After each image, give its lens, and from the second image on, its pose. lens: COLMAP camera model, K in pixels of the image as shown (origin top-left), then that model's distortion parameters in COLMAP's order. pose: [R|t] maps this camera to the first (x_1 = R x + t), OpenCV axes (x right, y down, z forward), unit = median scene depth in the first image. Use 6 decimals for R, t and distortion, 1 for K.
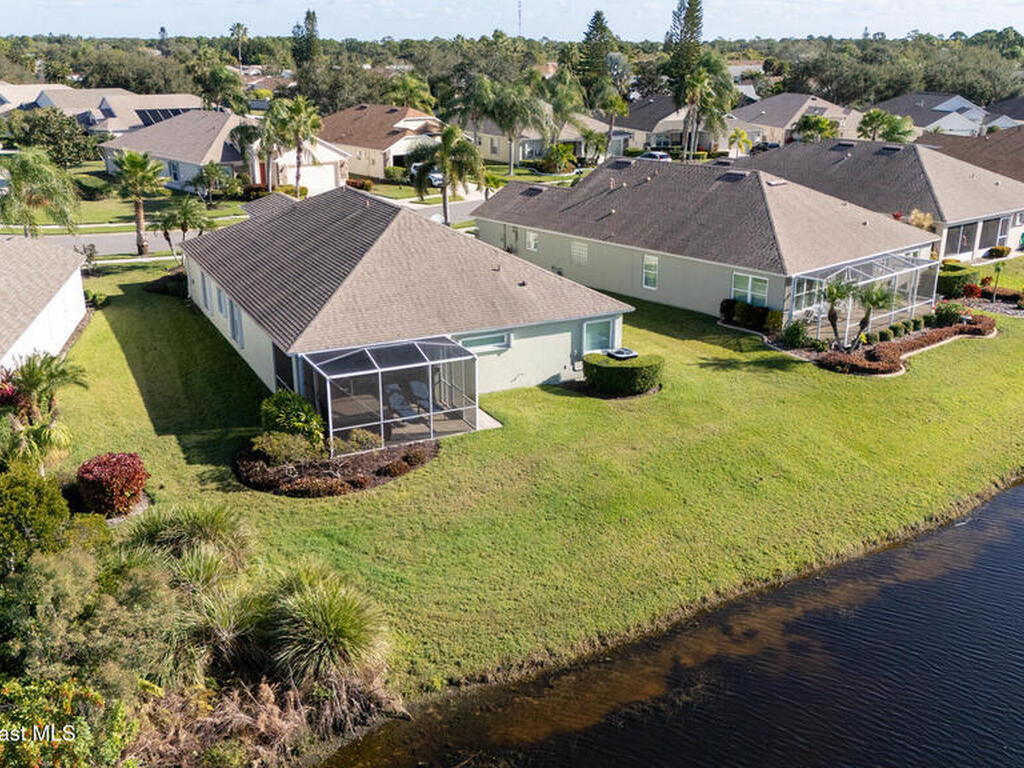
lens RADIAL K [[995.8, 0, 516.4], [0, 995.8, 385.3], [0, 0, 1]] dist [0.095126, -0.129999]
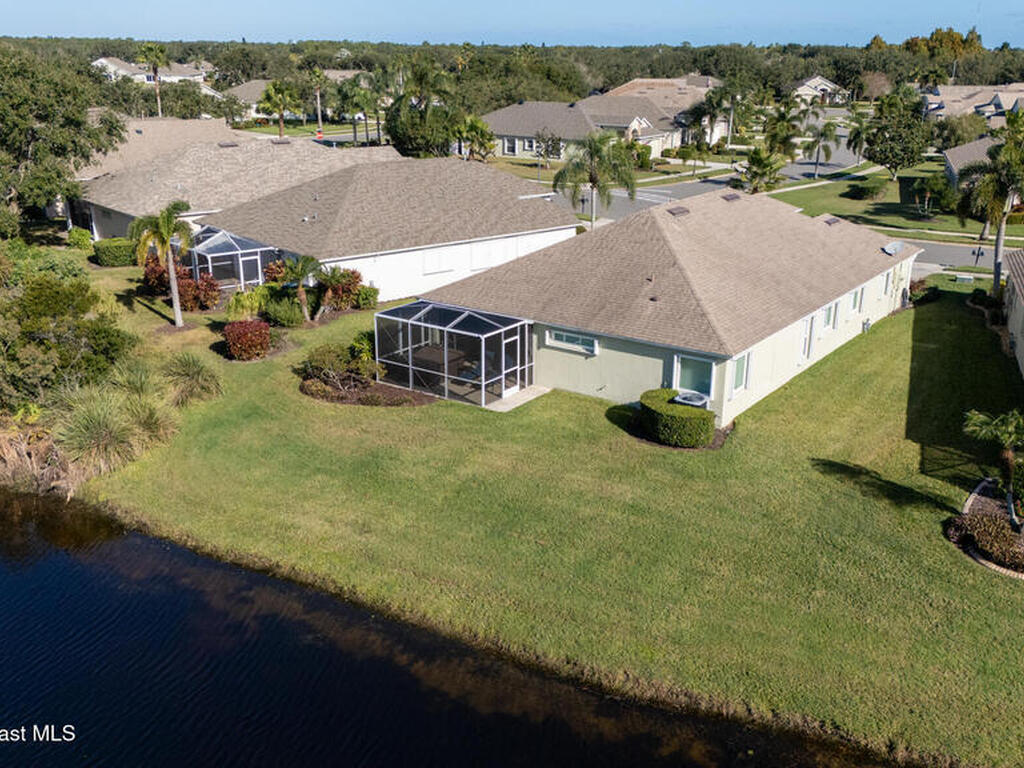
lens RADIAL K [[995.8, 0, 516.4], [0, 995.8, 385.3], [0, 0, 1]] dist [0.095126, -0.129999]
pose [[0.465489, 0.283718, -0.838346, 0.754679], [-0.291618, 0.943498, 0.157384, -0.135156], [0.835631, 0.171216, 0.521925, 0.417611]]
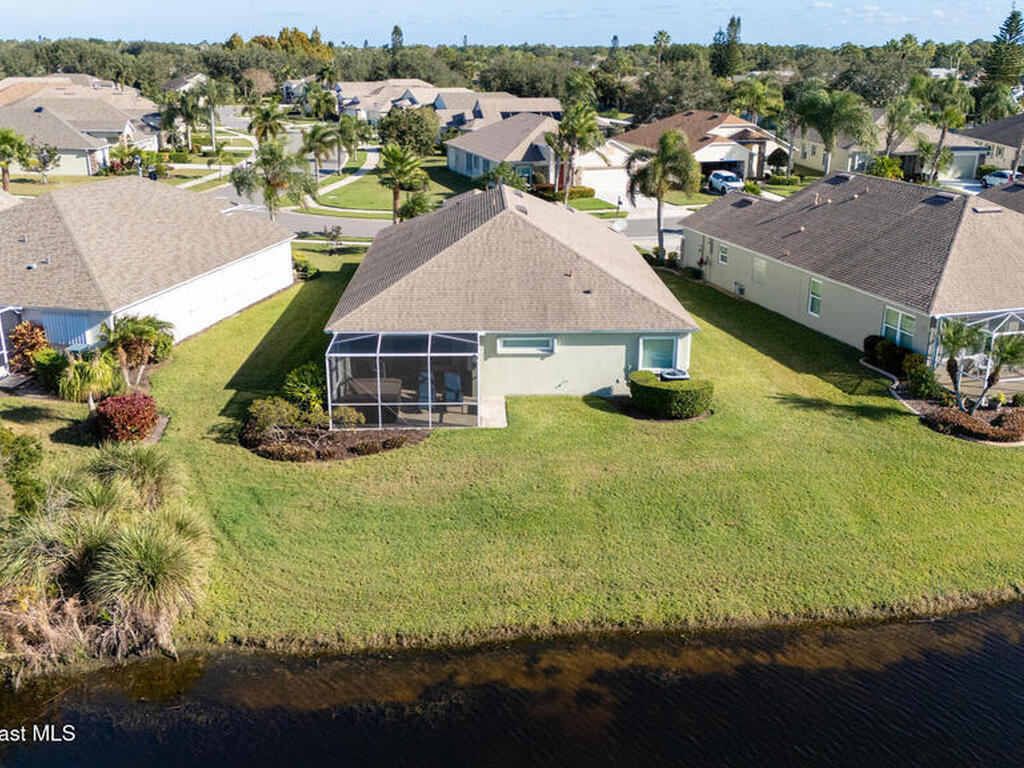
lens RADIAL K [[995.8, 0, 516.4], [0, 995.8, 385.3], [0, 0, 1]] dist [0.095126, -0.129999]
pose [[0.907665, 0.136212, -0.396976, 0.346081], [-0.138568, 0.990088, 0.022895, -0.022813], [0.396160, 0.034228, 0.917543, 0.071657]]
